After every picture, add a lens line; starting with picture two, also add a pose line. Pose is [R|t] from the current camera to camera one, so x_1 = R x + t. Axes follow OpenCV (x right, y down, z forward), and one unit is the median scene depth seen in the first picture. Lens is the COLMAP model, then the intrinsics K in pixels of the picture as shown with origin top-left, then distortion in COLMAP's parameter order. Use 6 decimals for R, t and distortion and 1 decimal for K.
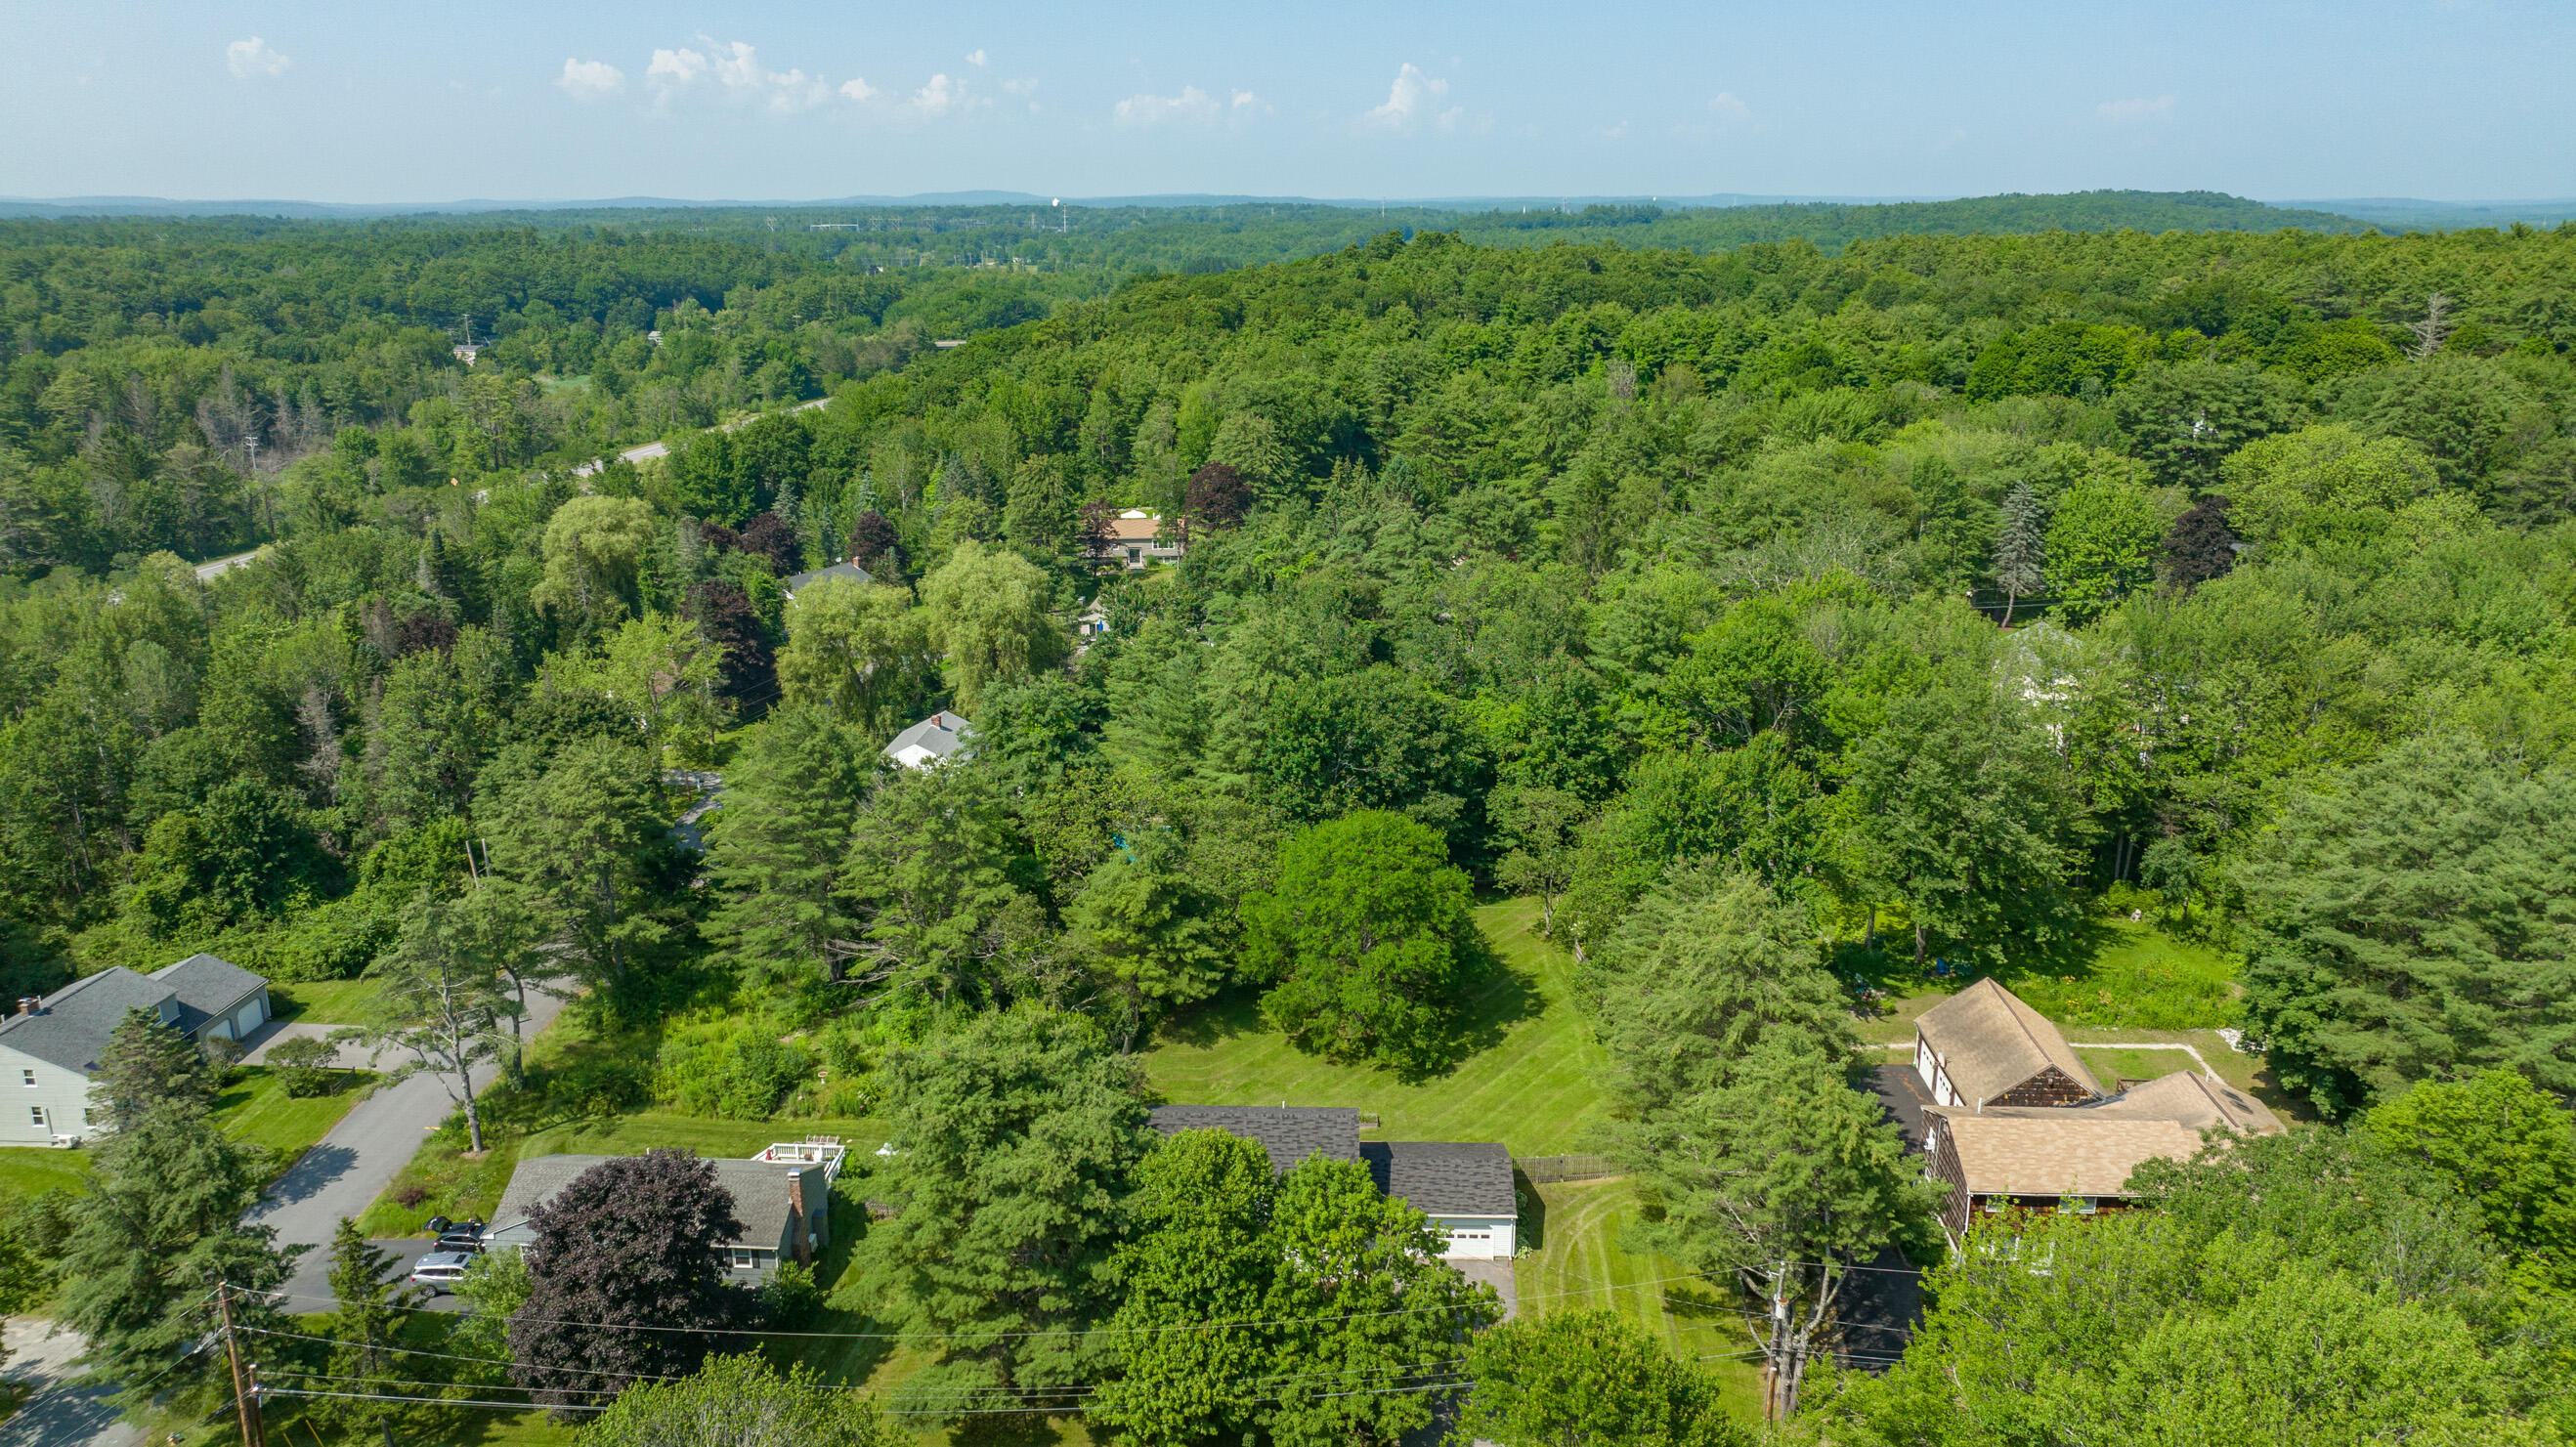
lens RADIAL K [[1829.5, 0, 1284.9], [0, 1829.5, 704.5], [0, 0, 1]] dist [-0.033655, 0.035798]
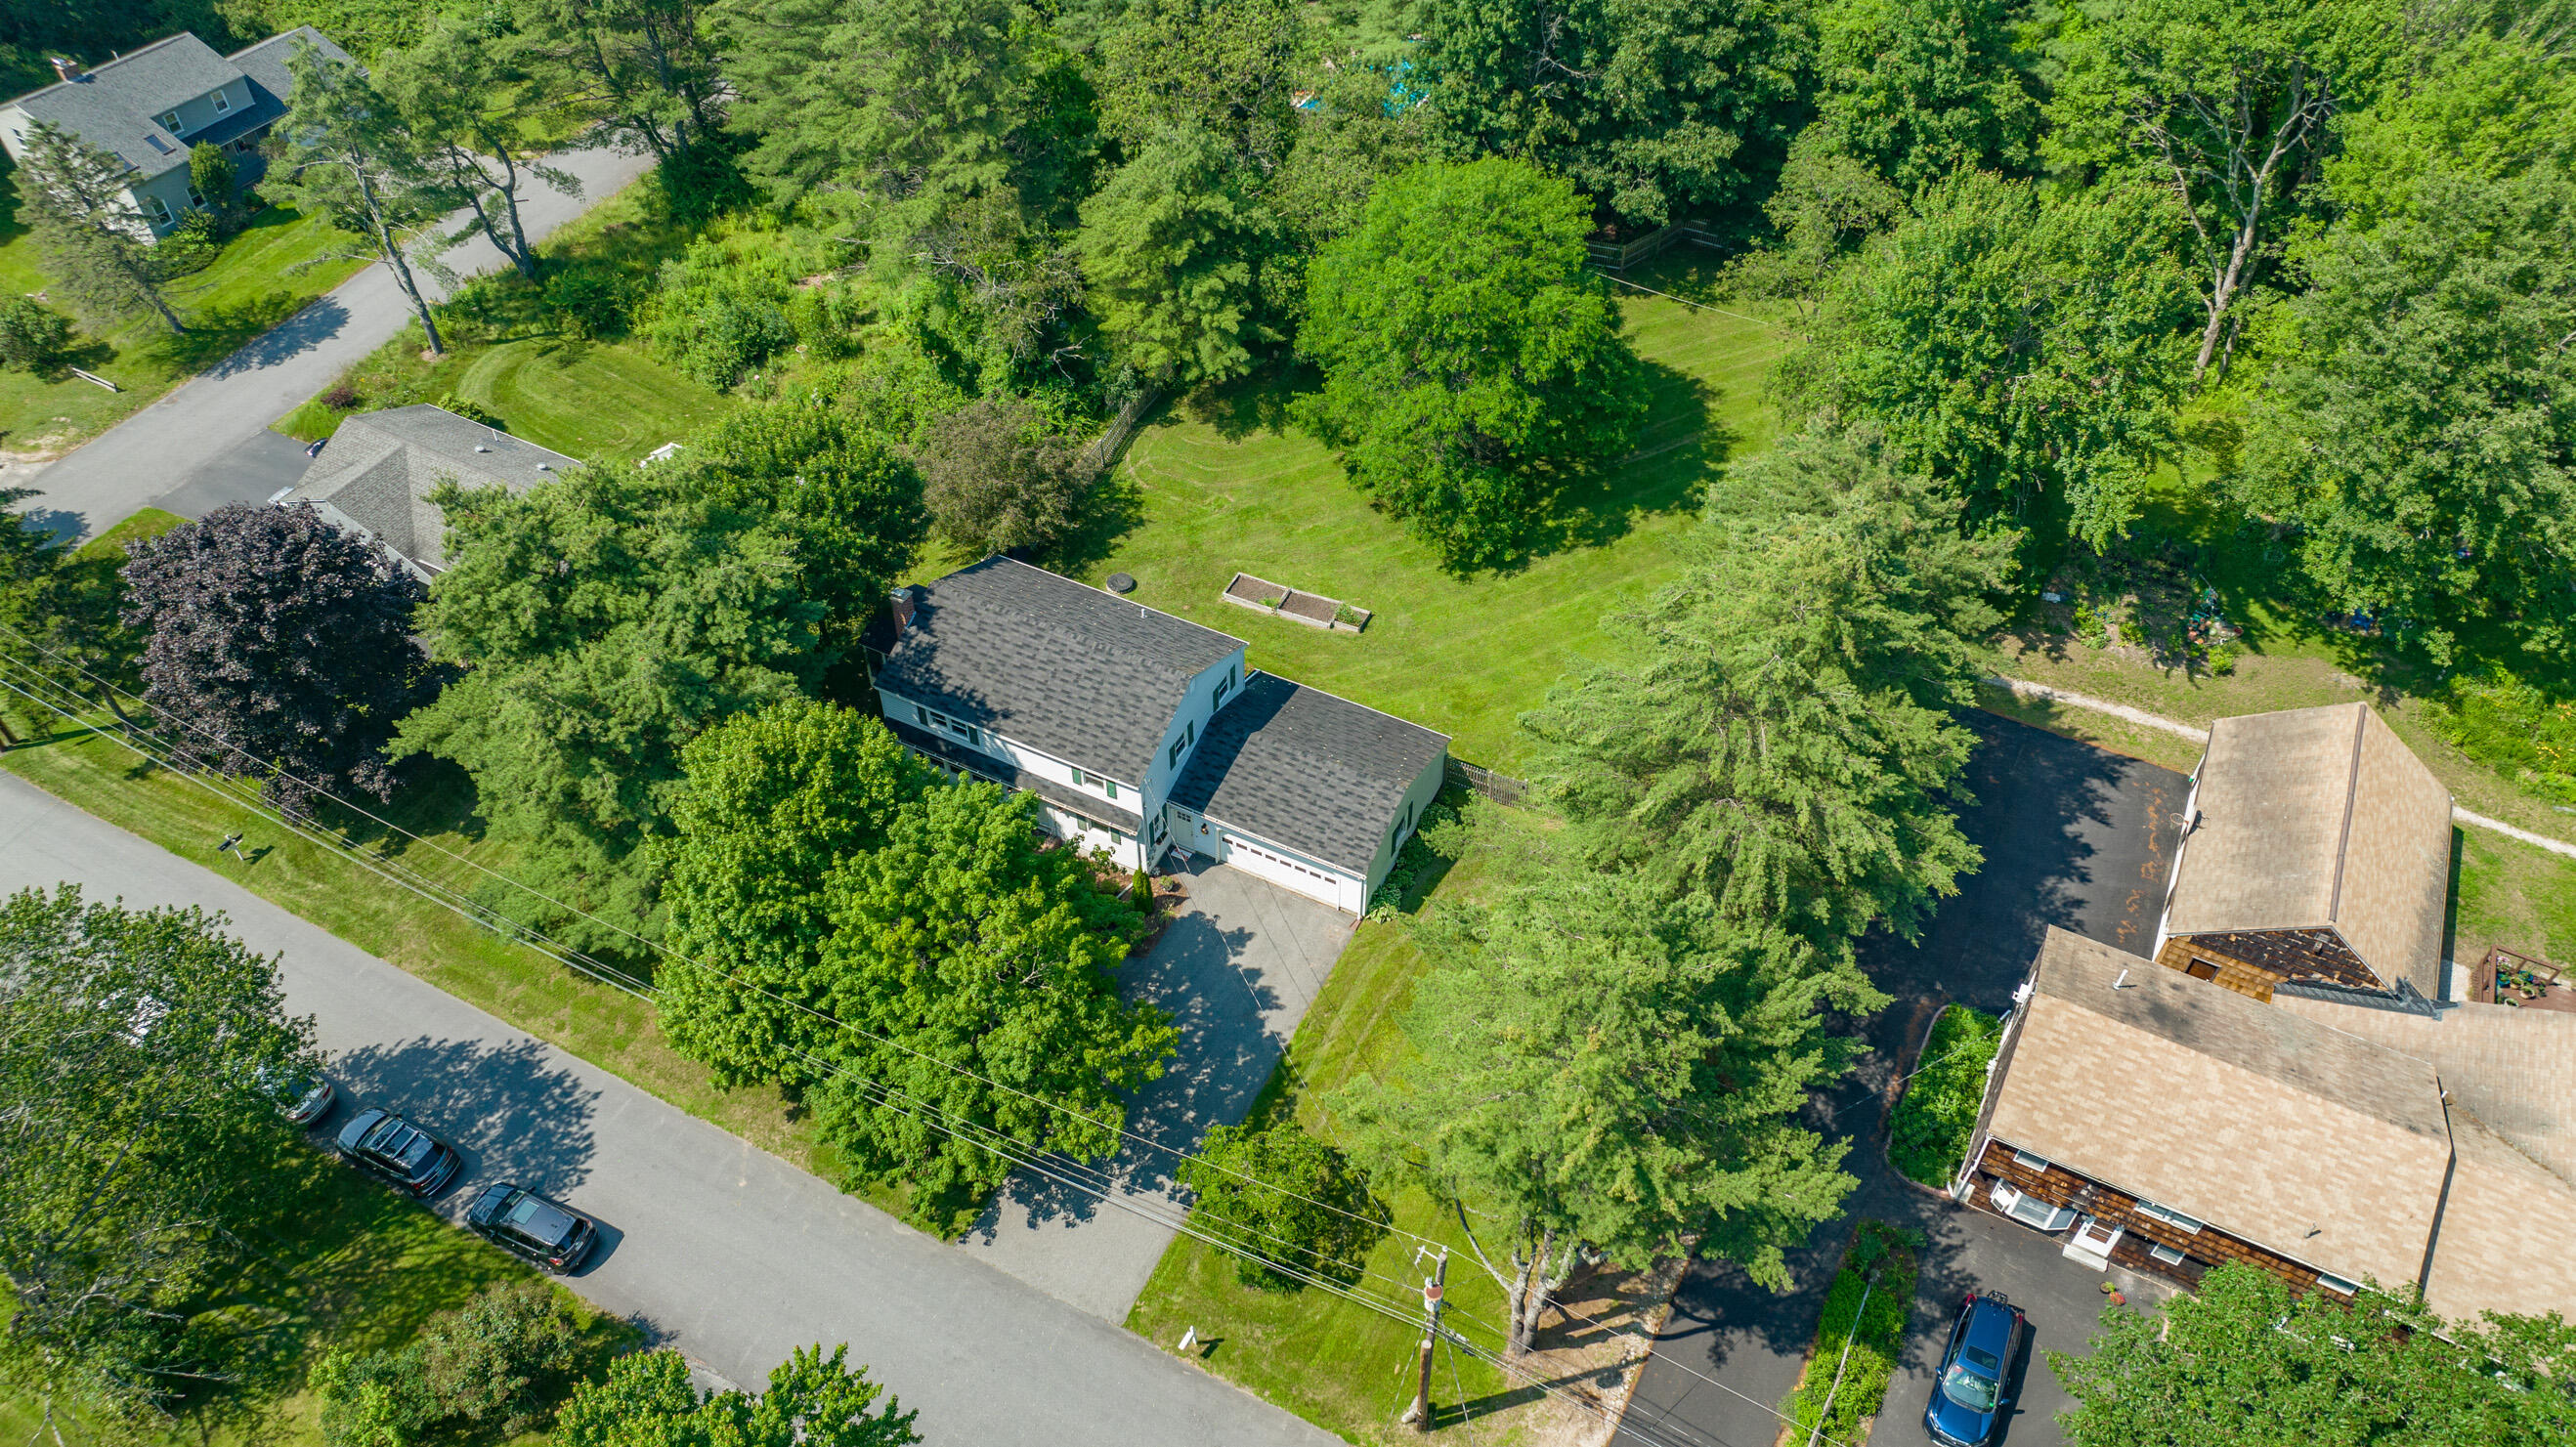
lens RADIAL K [[1829.5, 0, 1279.7], [0, 1829.5, 721.2], [0, 0, 1]] dist [-0.033655, 0.035798]
pose [[0.909256, 0.300117, -0.288417, 0.194704], [-0.118286, 0.850650, 0.512253, -0.084359], [0.399077, -0.431653, 0.808958, 0.314543]]
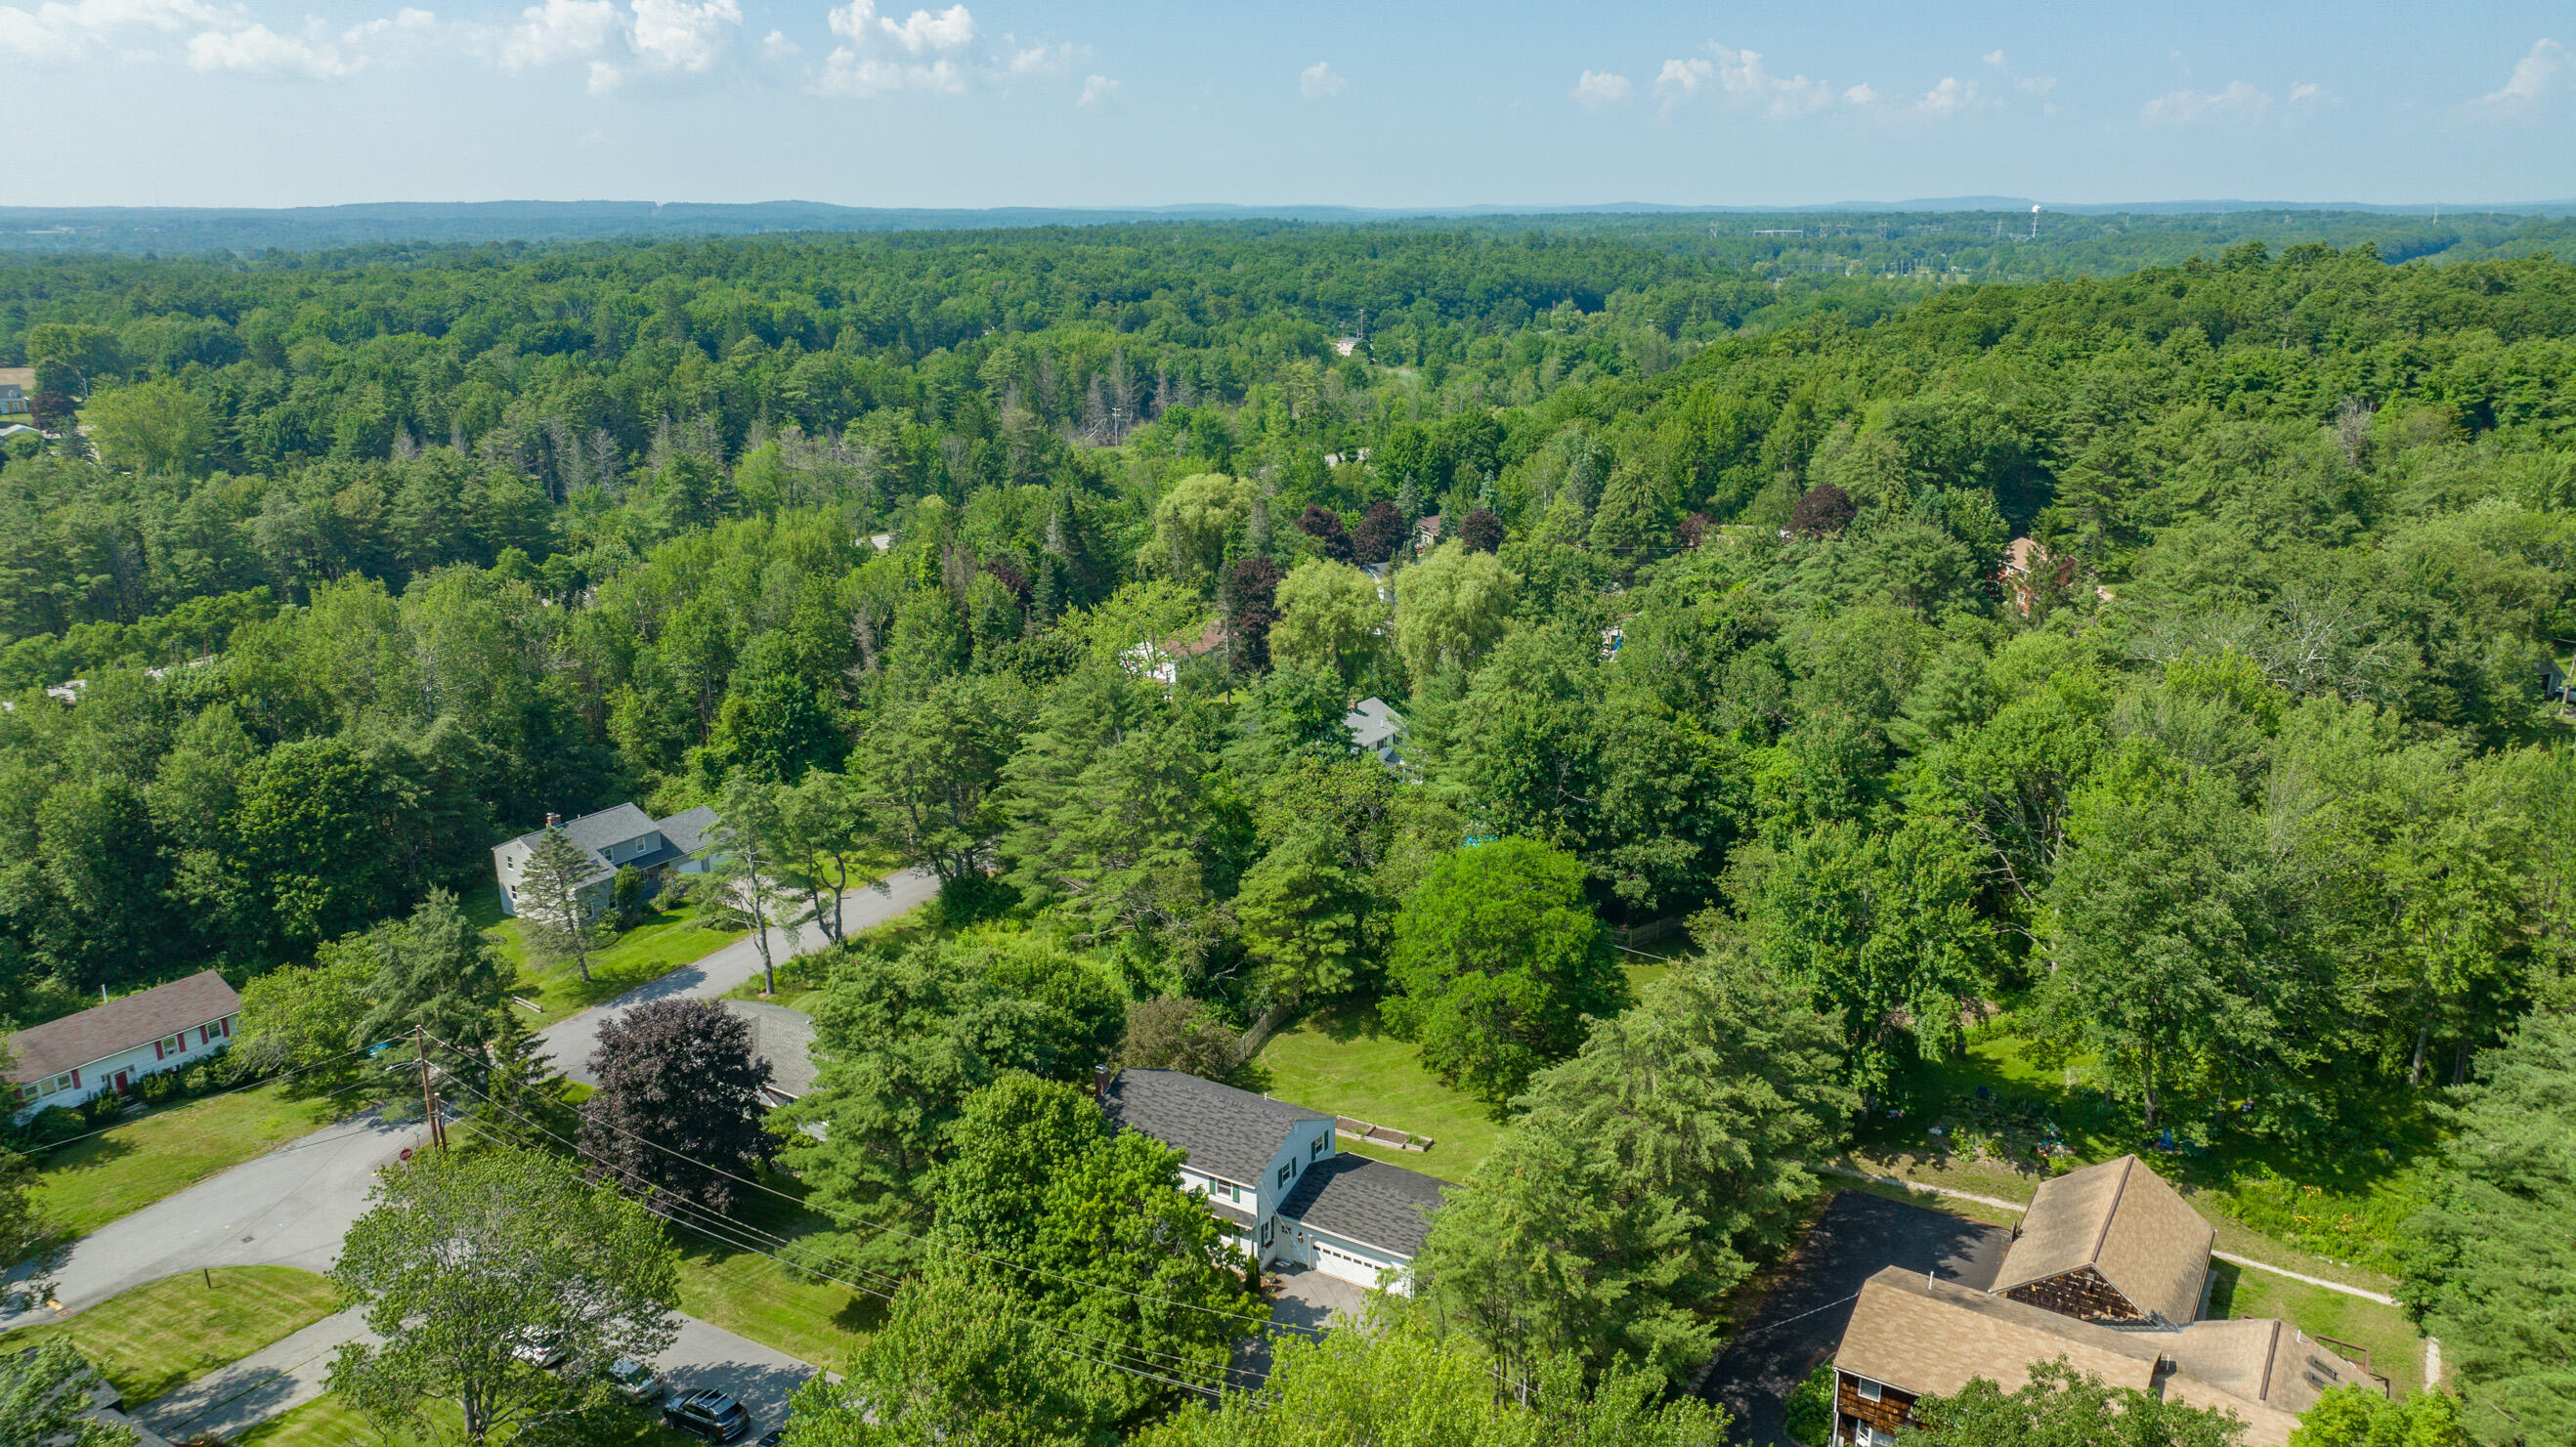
lens RADIAL K [[1829.5, 0, 1269.2], [0, 1829.5, 702.3], [0, 0, 1]] dist [-0.033655, 0.035798]
pose [[0.866150, 0.126643, -0.483472, 0.341848], [-0.128588, 0.991265, 0.029289, -0.021082], [0.482958, 0.036800, 0.874870, 0.074358]]
